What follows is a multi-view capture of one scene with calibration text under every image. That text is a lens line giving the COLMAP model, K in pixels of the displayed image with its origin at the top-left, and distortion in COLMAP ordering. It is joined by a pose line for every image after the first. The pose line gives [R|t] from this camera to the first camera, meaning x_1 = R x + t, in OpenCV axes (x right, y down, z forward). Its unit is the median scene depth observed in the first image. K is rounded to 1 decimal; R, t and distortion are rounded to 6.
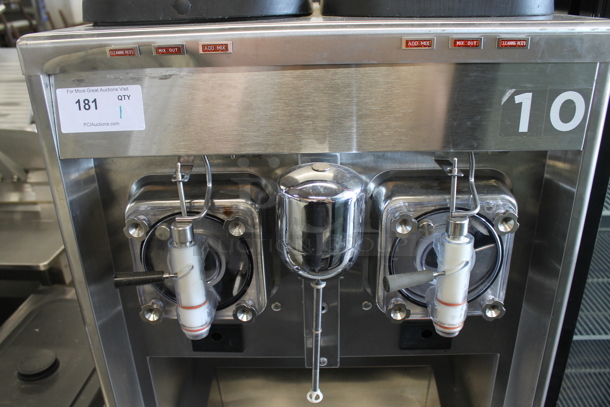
lens RADIAL K [[521.7, 0, 305.0], [0, 521.7, 203.5], [0, 0, 1]] dist [-0.106065, 0.009661]
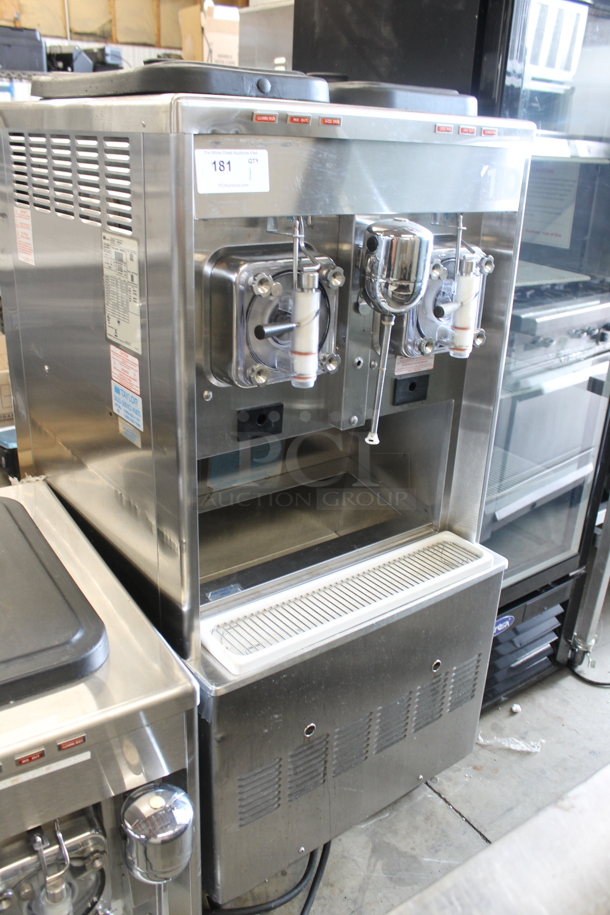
lens RADIAL K [[782.6, 0, 305.0], [0, 782.6, 457.5], [0, 0, 1]] dist [-0.106065, 0.009661]
pose [[0.781188, -0.184690, 0.596351, -1.367799], [0.188604, 0.980422, 0.056576, 0.346415], [-0.595125, 0.068278, 0.800727, -0.353403]]
